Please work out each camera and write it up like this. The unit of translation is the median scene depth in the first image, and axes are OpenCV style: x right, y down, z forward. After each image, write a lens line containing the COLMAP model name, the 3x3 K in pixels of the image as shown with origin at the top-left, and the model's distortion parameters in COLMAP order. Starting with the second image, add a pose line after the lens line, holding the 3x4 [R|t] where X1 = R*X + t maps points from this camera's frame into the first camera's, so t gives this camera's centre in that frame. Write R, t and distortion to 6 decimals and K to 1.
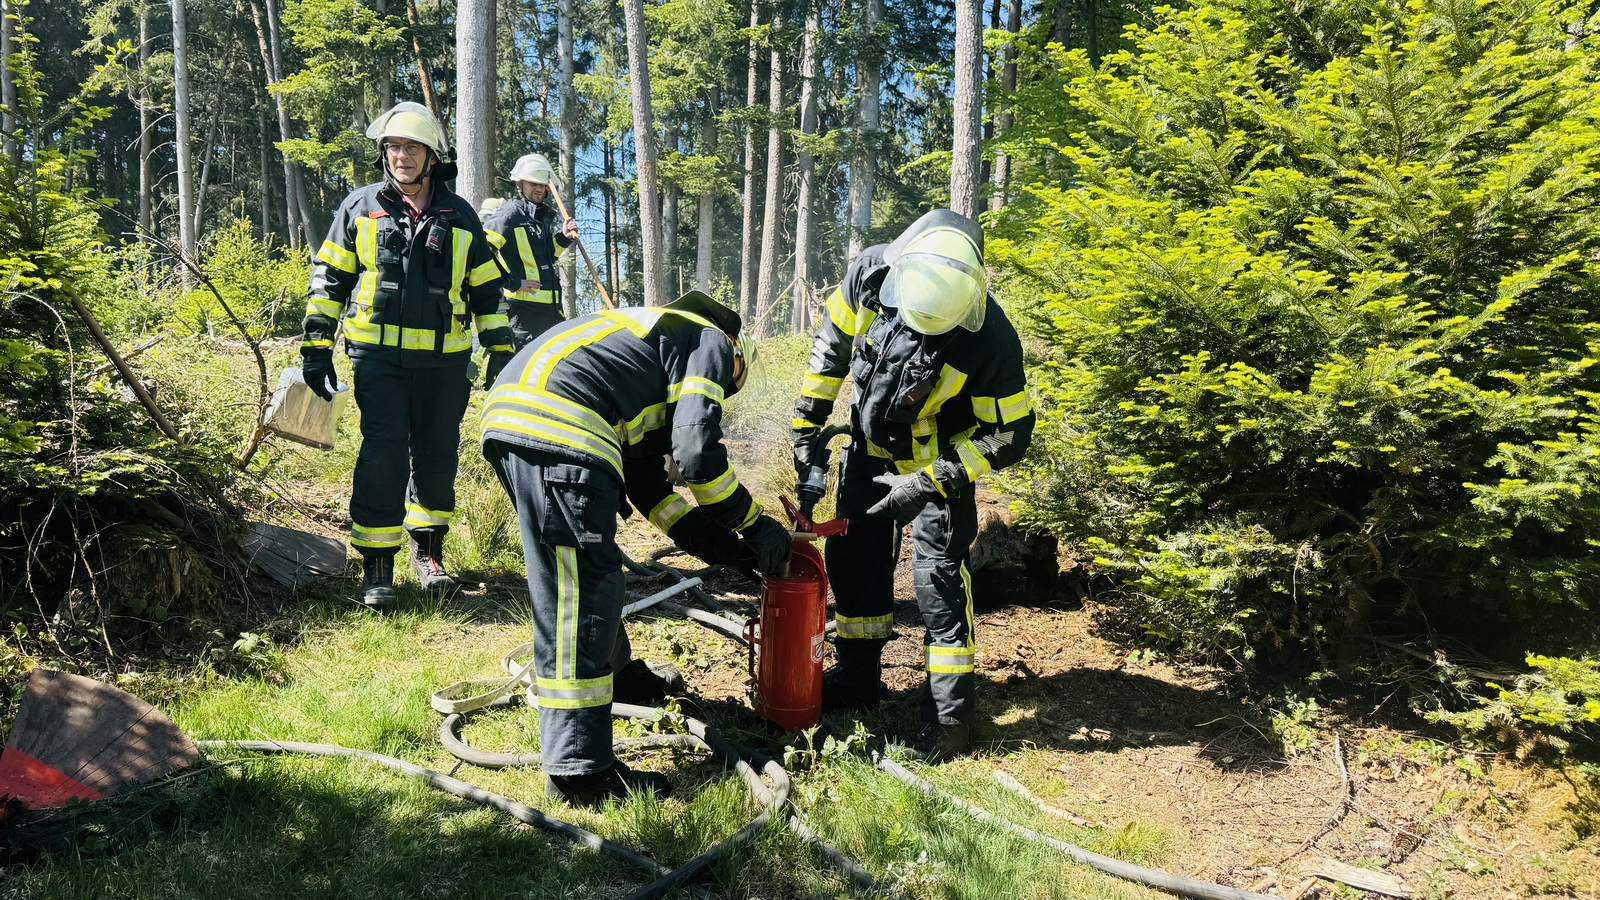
lens RADIAL K [[1168.7, 0, 807.6], [0, 1168.7, 456.0], [0, 0, 1]] dist [0.016095, -0.044029]
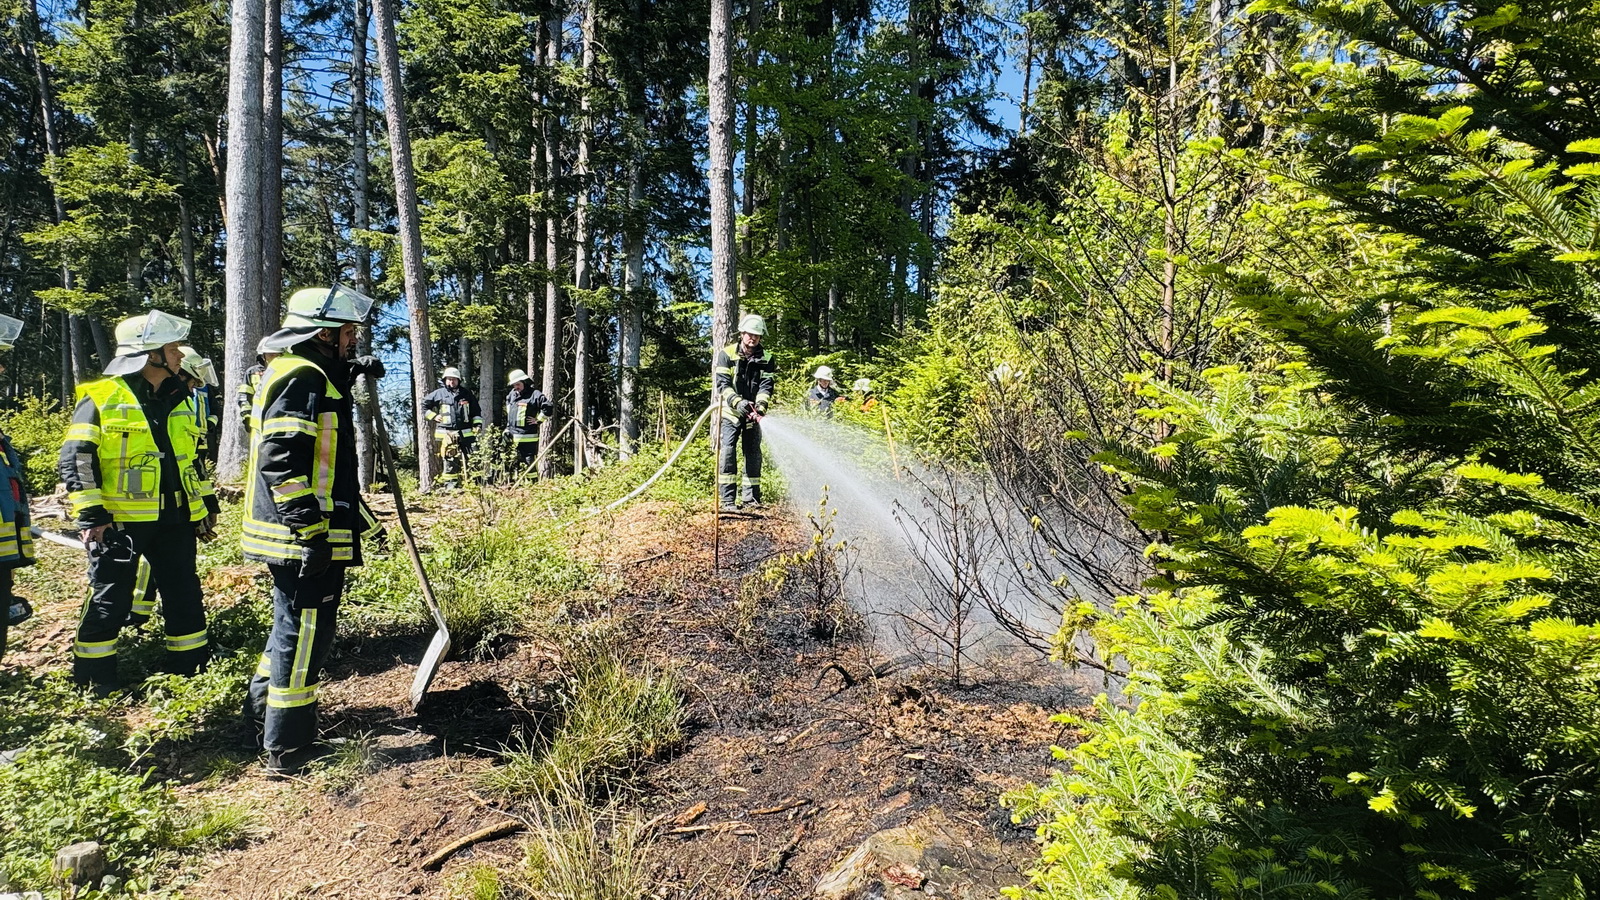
lens RADIAL K [[842.8, 0, 810.2], [0, 842.8, 438.8], [0, 0, 1]] dist [-0.003162, -0.000479]
pose [[0.966948, -0.031157, 0.253062, 0.003370], [0.057476, 0.993596, -0.097284, -0.034322], [-0.248410, 0.108614, 0.962546, 0.158810]]
